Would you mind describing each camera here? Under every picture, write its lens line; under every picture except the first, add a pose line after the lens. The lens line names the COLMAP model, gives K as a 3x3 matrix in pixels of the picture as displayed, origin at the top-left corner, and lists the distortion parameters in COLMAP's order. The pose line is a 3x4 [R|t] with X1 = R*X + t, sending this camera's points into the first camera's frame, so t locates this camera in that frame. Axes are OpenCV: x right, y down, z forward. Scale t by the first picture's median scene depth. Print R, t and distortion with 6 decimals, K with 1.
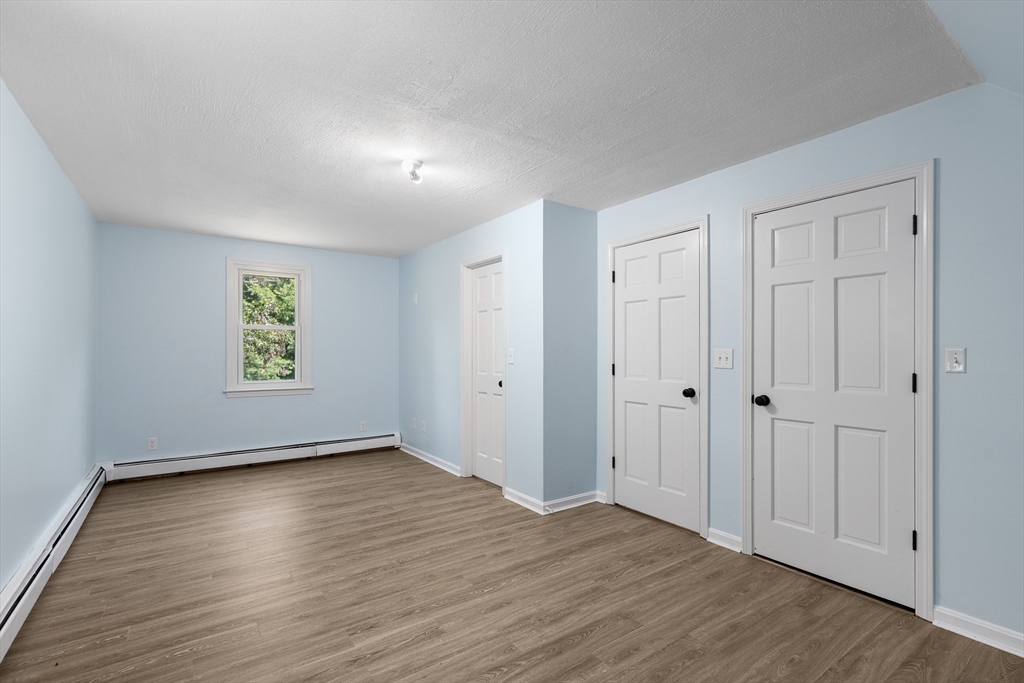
lens RADIAL K [[469.4, 0, 512.9], [0, 469.4, 346.9], [0, 0, 1]] dist [0.011773, -0.001160]
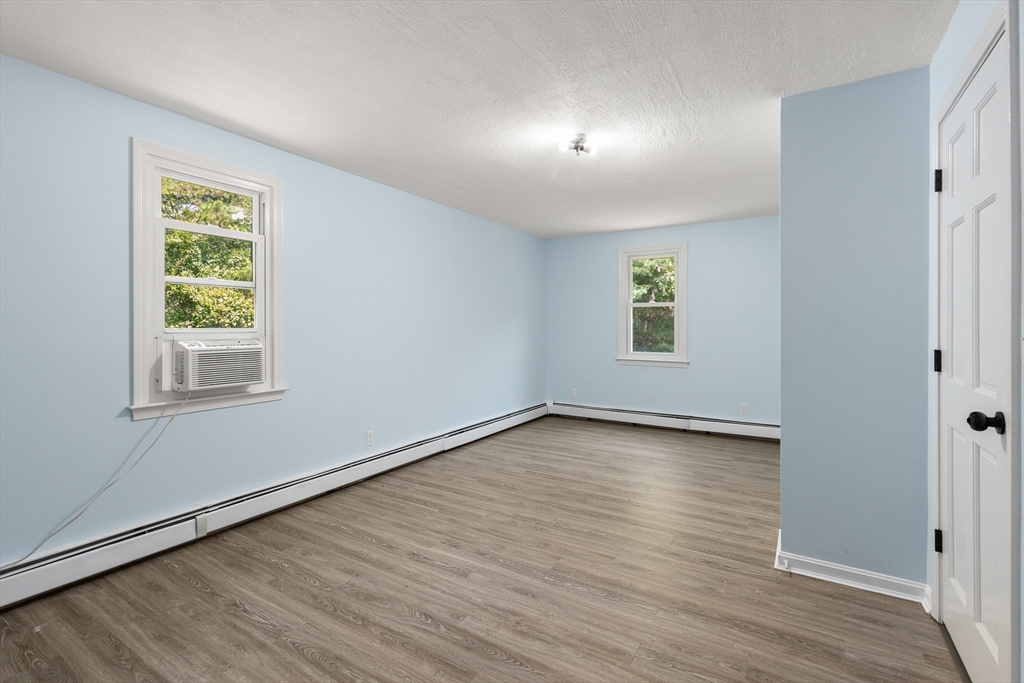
lens RADIAL K [[469.4, 0, 520.6], [0, 469.4, 324.8], [0, 0, 1]] dist [0.011773, -0.001160]
pose [[0.397978, -0.002100, -0.917393, 0.688045], [0.006091, 0.999981, 0.000353, 0.007036], [0.917375, -0.005728, 0.397983, 0.503194]]
